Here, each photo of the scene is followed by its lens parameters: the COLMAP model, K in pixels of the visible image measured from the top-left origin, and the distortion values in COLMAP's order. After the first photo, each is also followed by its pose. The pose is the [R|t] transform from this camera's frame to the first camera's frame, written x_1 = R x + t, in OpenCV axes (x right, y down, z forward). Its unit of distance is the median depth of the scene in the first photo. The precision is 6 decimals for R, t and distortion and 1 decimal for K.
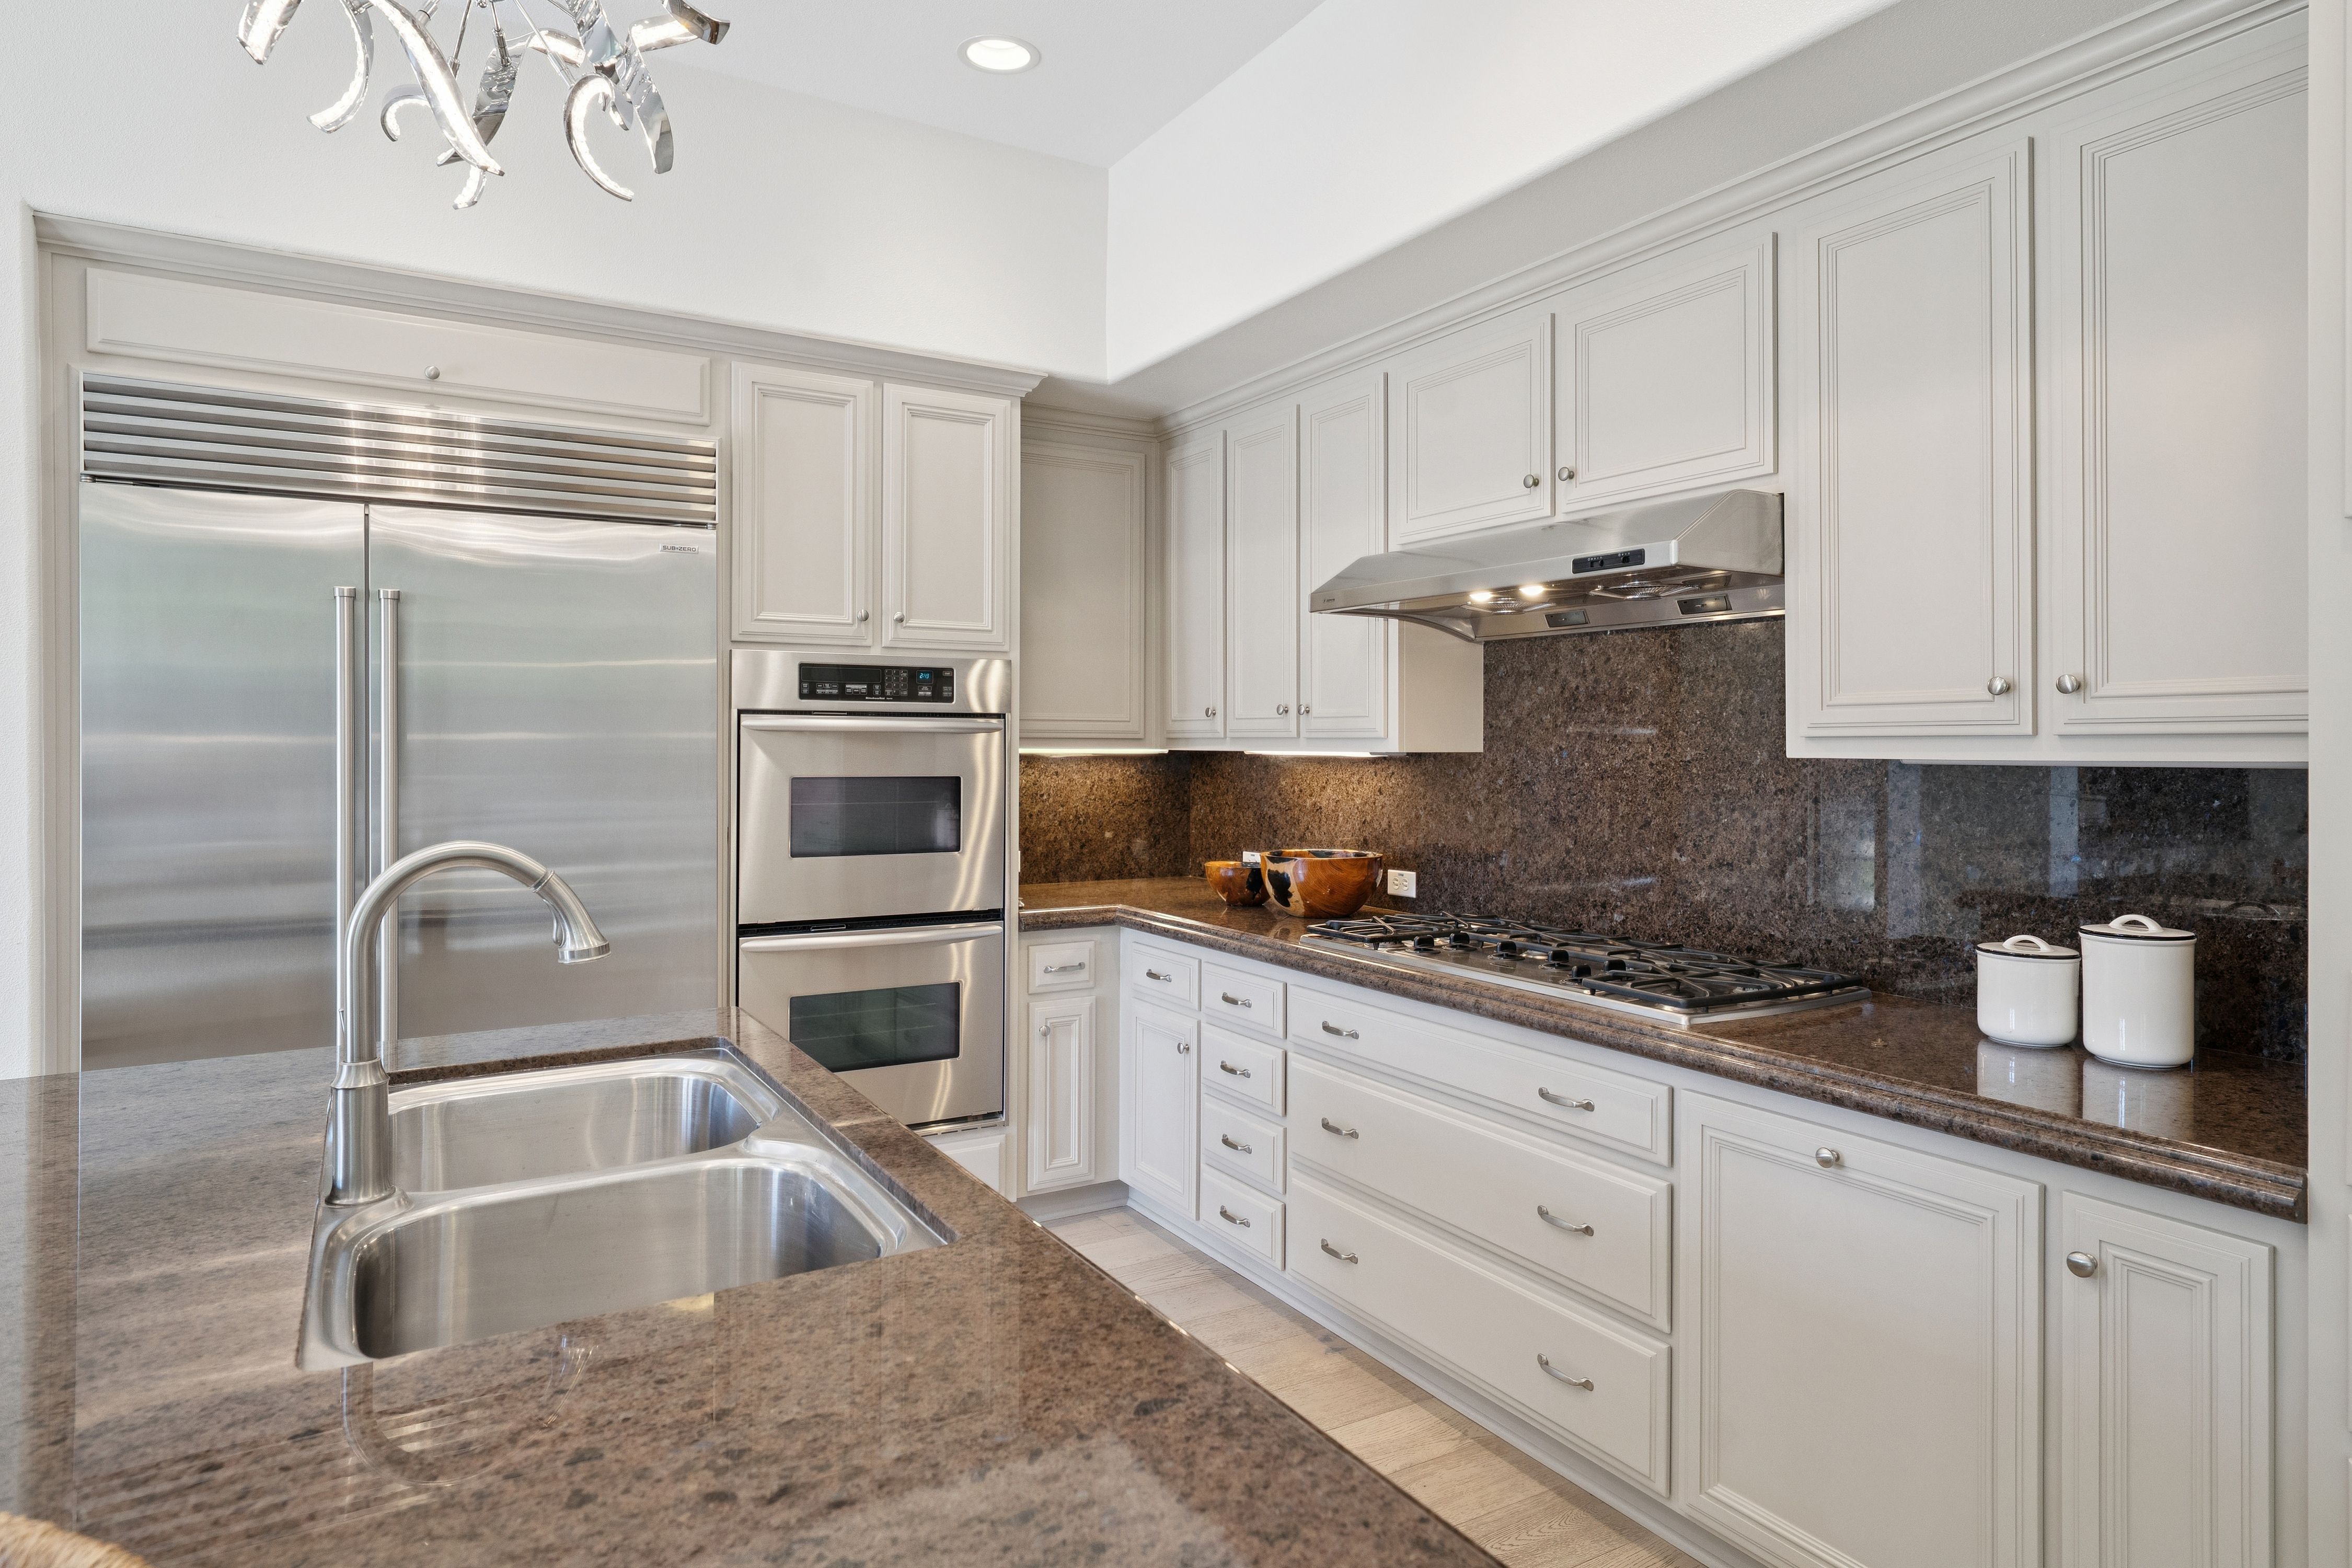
lens RADIAL K [[1364.4, 0, 1165.3], [0, 1364.4, 738.2], [0, 0, 1]] dist [0.022383, 0.000146]
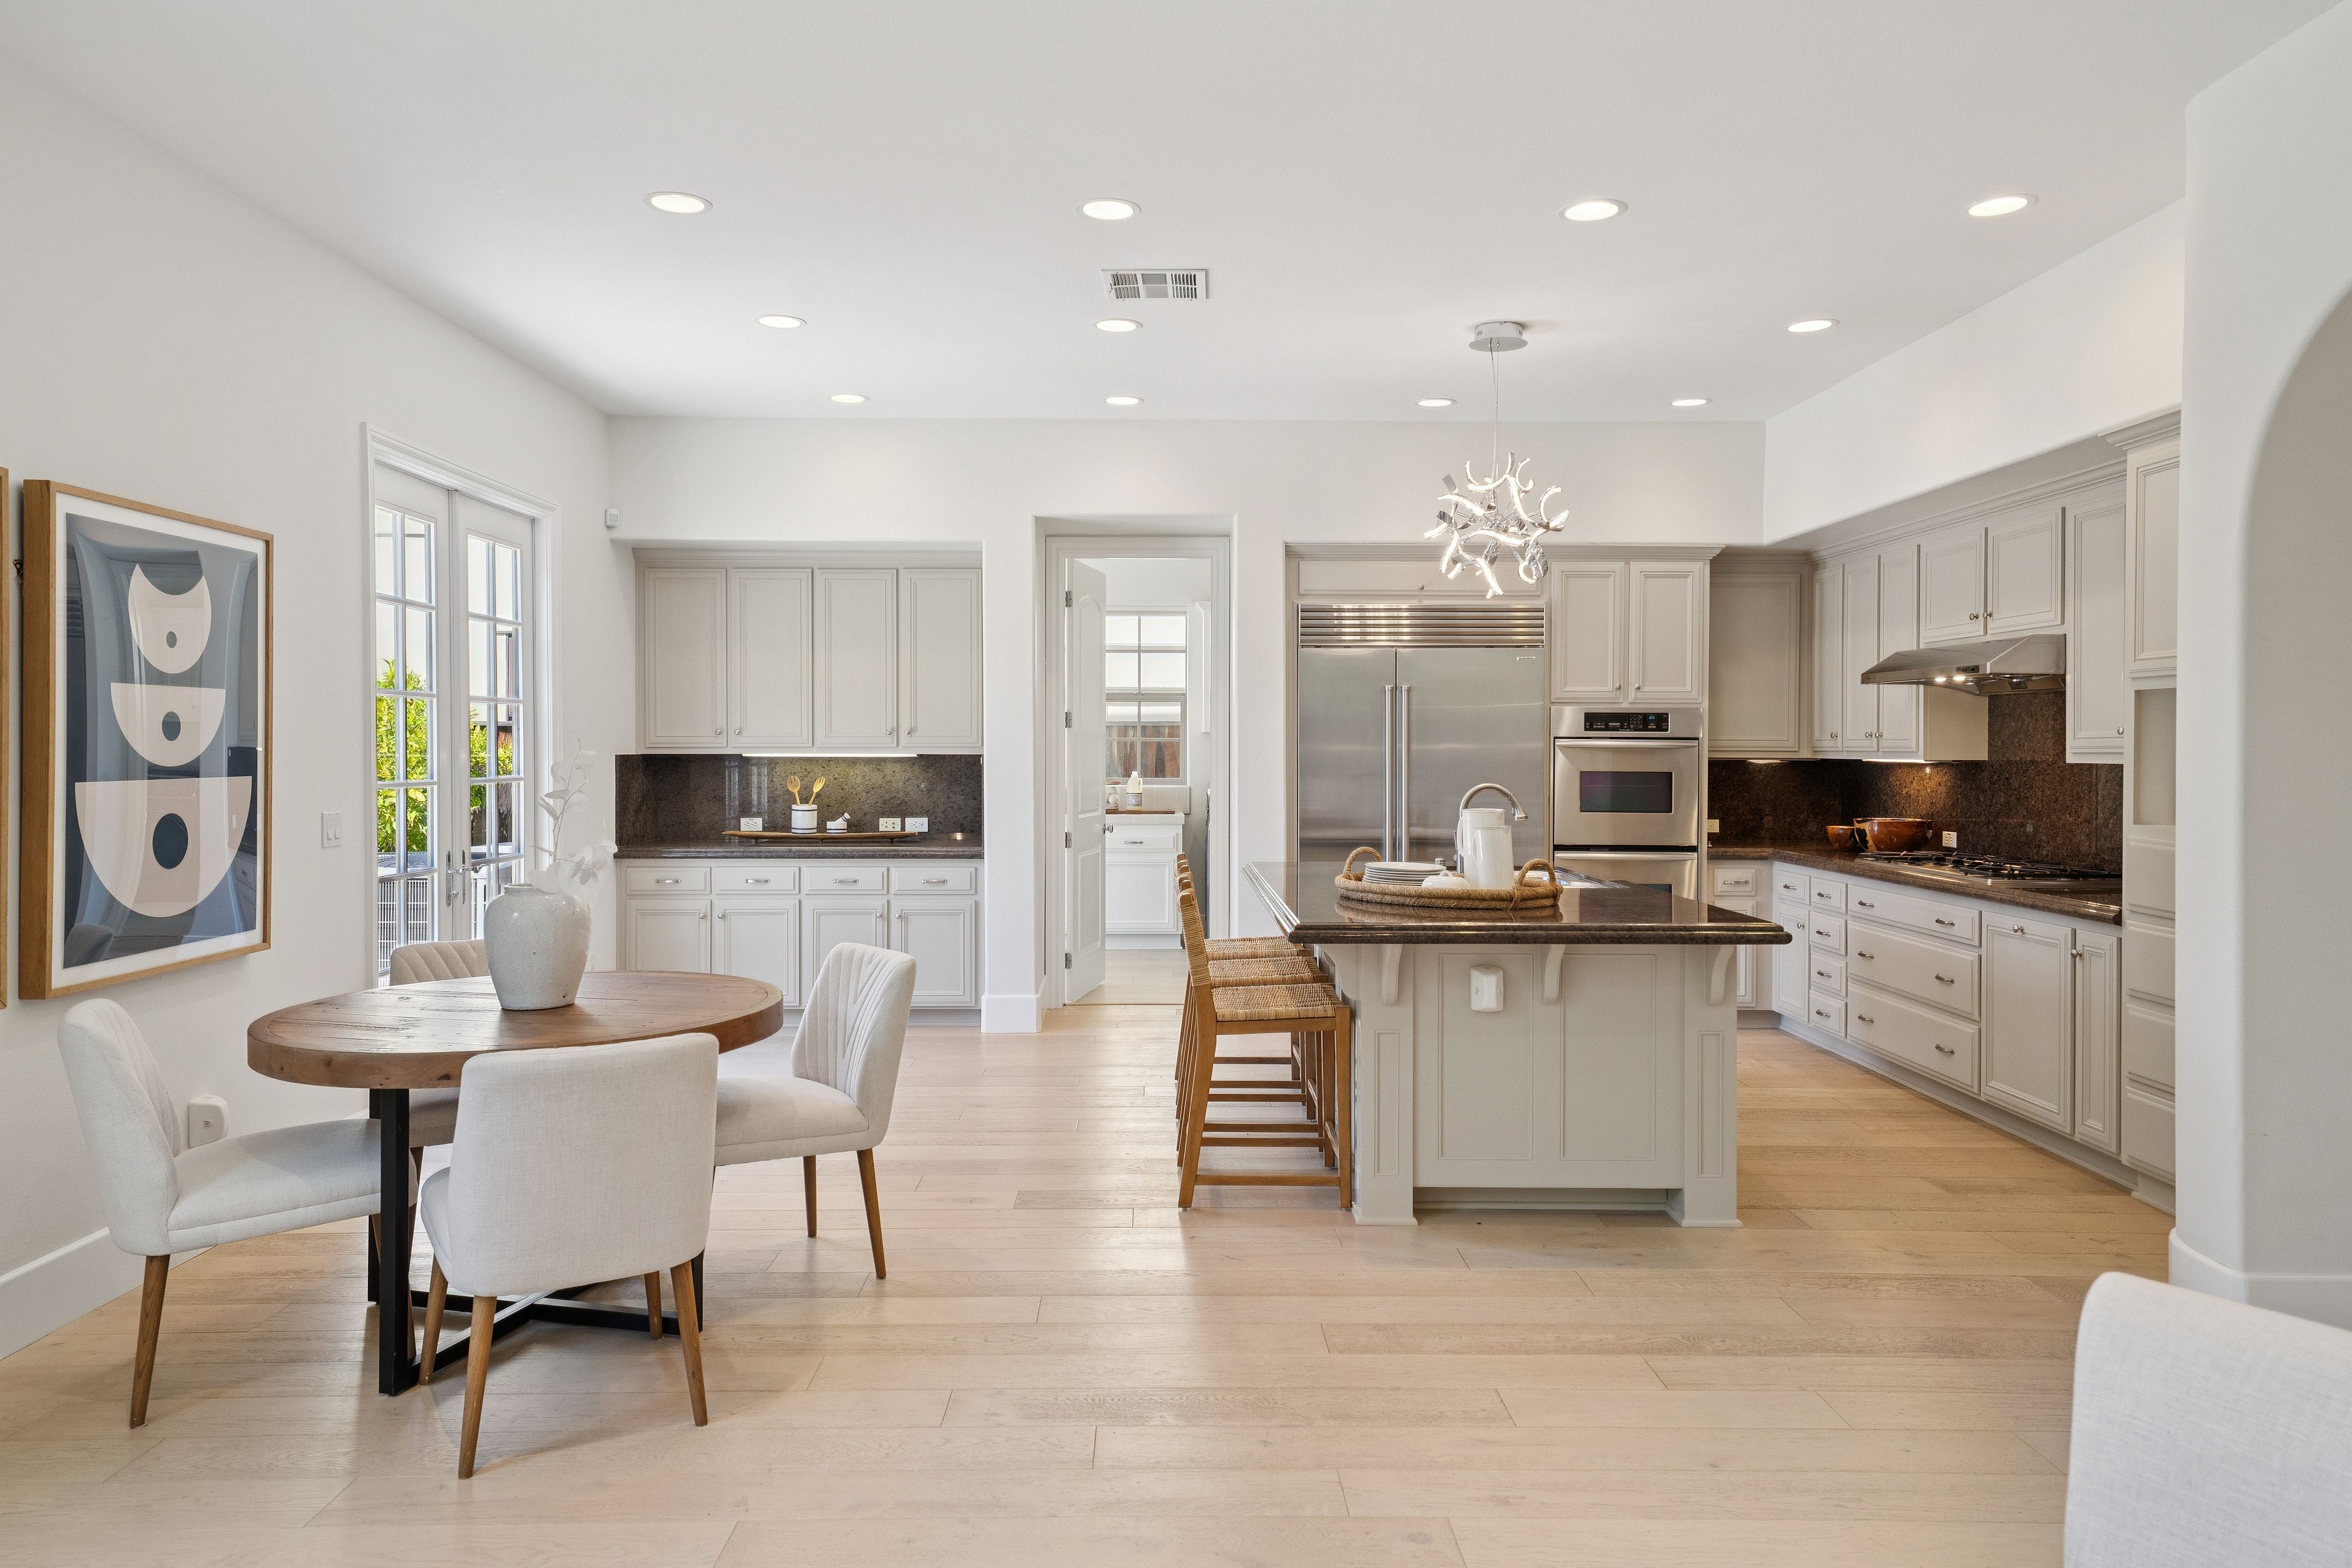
lens RADIAL K [[1557.9, 0, 1175.9], [0, 1557.9, 755.1], [0, 0, 1]] dist [0.025505, -0.000404]
pose [[0.869953, 0.003486, -0.493123, 0.329633], [-0.000078, 0.999976, 0.006931, -0.010037], [0.493135, -0.005991, 0.869932, -1.249529]]
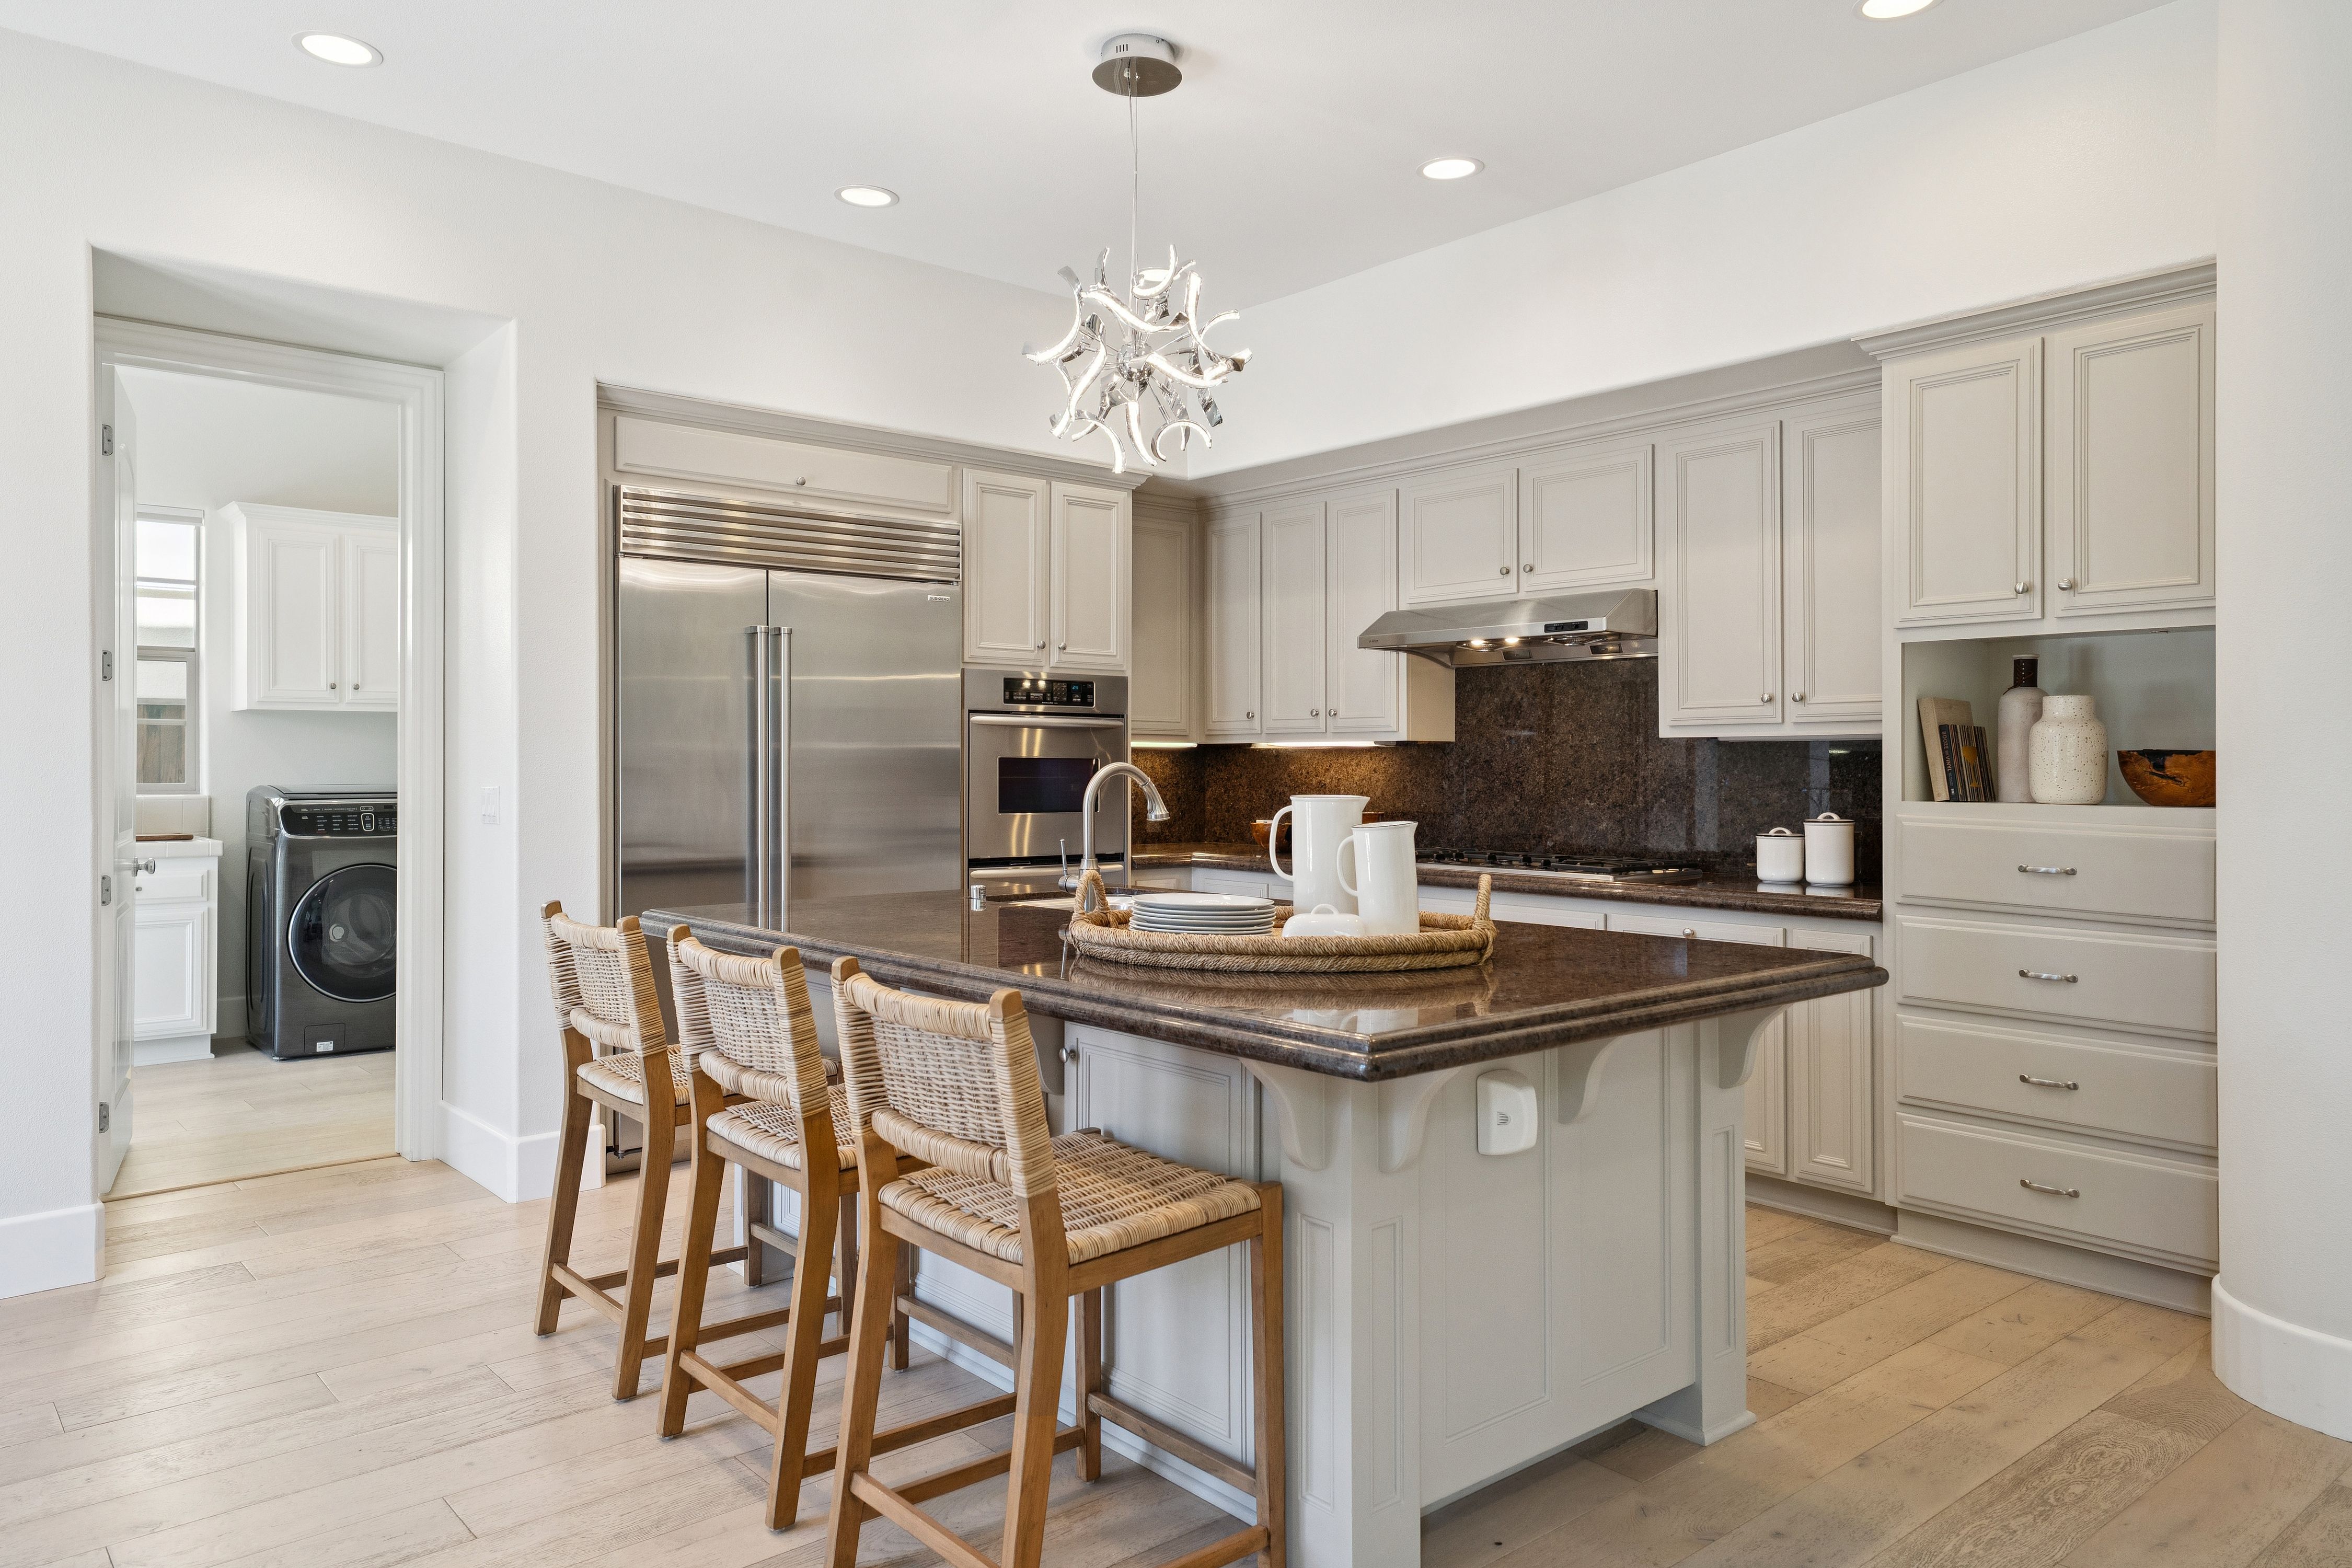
lens RADIAL K [[1557.9, 0, 1175.9], [0, 1557.9, 755.1], [0, 0, 1]] dist [0.025505, -0.000404]
pose [[0.983867, 0.000936, 0.178899, -0.390532], [-0.000304, 0.999994, -0.003557, 0.032534], [-0.178901, 0.003446, 0.983861, -0.654904]]
